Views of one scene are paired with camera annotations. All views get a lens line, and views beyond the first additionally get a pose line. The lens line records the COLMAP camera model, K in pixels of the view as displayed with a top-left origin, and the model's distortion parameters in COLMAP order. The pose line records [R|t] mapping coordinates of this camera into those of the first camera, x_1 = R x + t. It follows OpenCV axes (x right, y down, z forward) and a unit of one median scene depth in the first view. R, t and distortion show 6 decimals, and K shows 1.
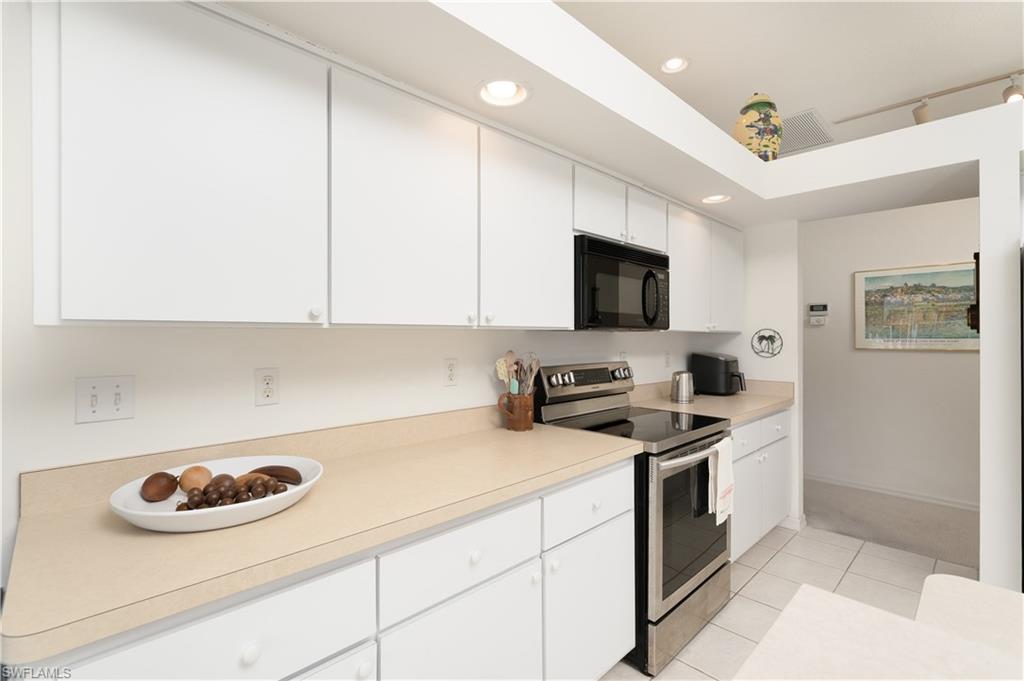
lens RADIAL K [[471.1, 0, 512.5], [0, 471.1, 333.0], [0, 0, 1]] dist [-0.001479, 0.001012]
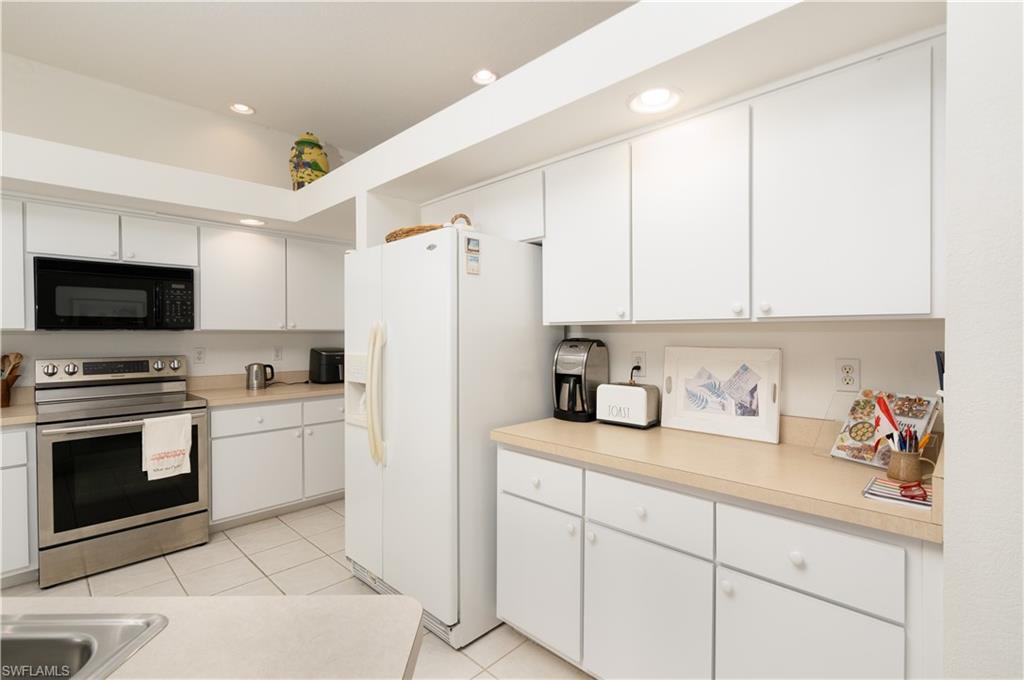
lens RADIAL K [[471.1, 0, 512.5], [0, 471.1, 339.7], [0, 0, 1]] dist [-0.001479, 0.001012]
pose [[0.999726, -0.007091, 0.022298, 1.048141], [0.006716, 0.999836, 0.016846, 0.004159], [-0.022413, -0.016691, 0.999609, -0.232682]]
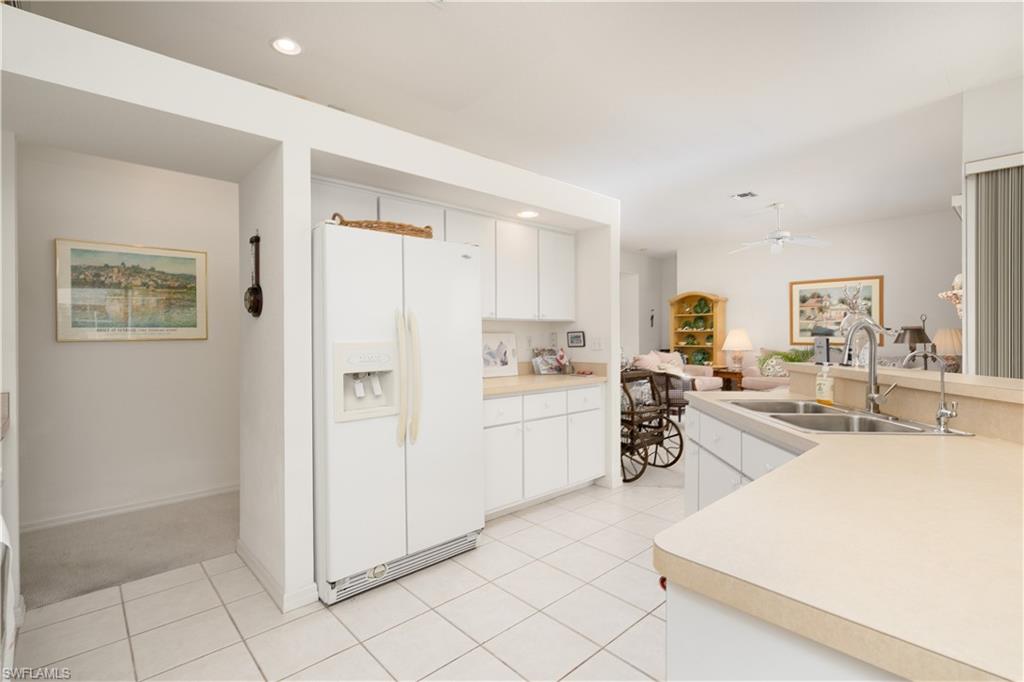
lens RADIAL K [[471.1, 0, 506.5], [0, 471.1, 336.4], [0, 0, 1]] dist [-0.001479, 0.001012]
pose [[0.039287, -0.008224, 0.999194, 0.003758], [-0.001796, 0.999964, 0.008301, 0.027648], [-0.999226, -0.002121, 0.039270, 0.363458]]
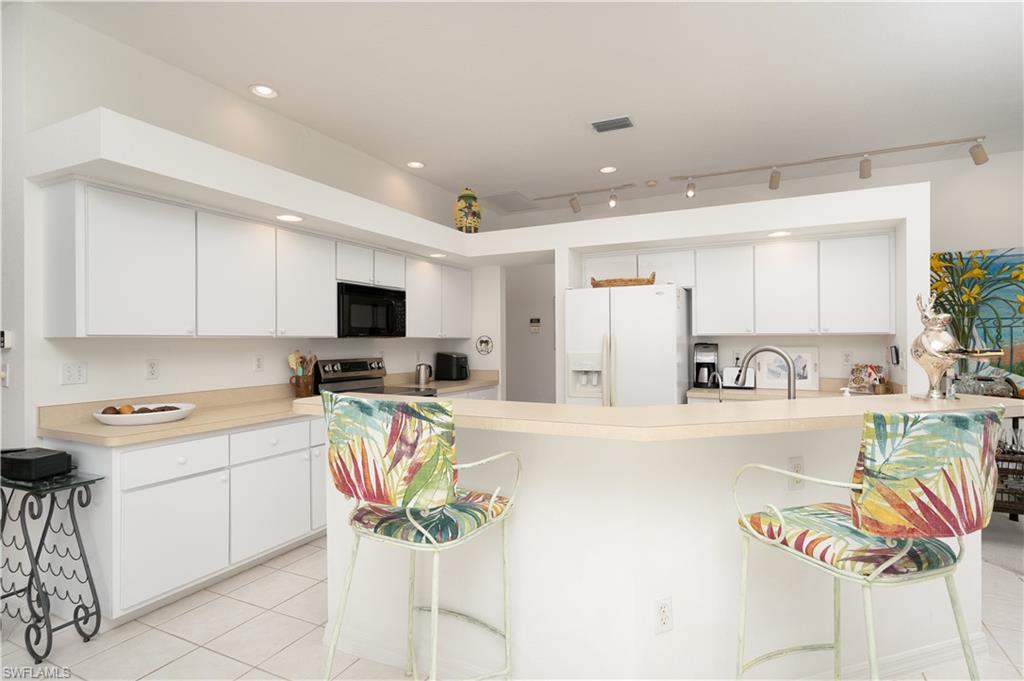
lens RADIAL K [[538.2, 0, 513.1], [0, 538.2, 334.8], [0, 0, 1]] dist [-0.001408, 0.000289]
pose [[0.944184, -0.002784, 0.329406, 0.067133], [0.005192, 0.999966, -0.006429, -0.000625], [-0.329377, 0.007781, 0.944167, -0.794701]]
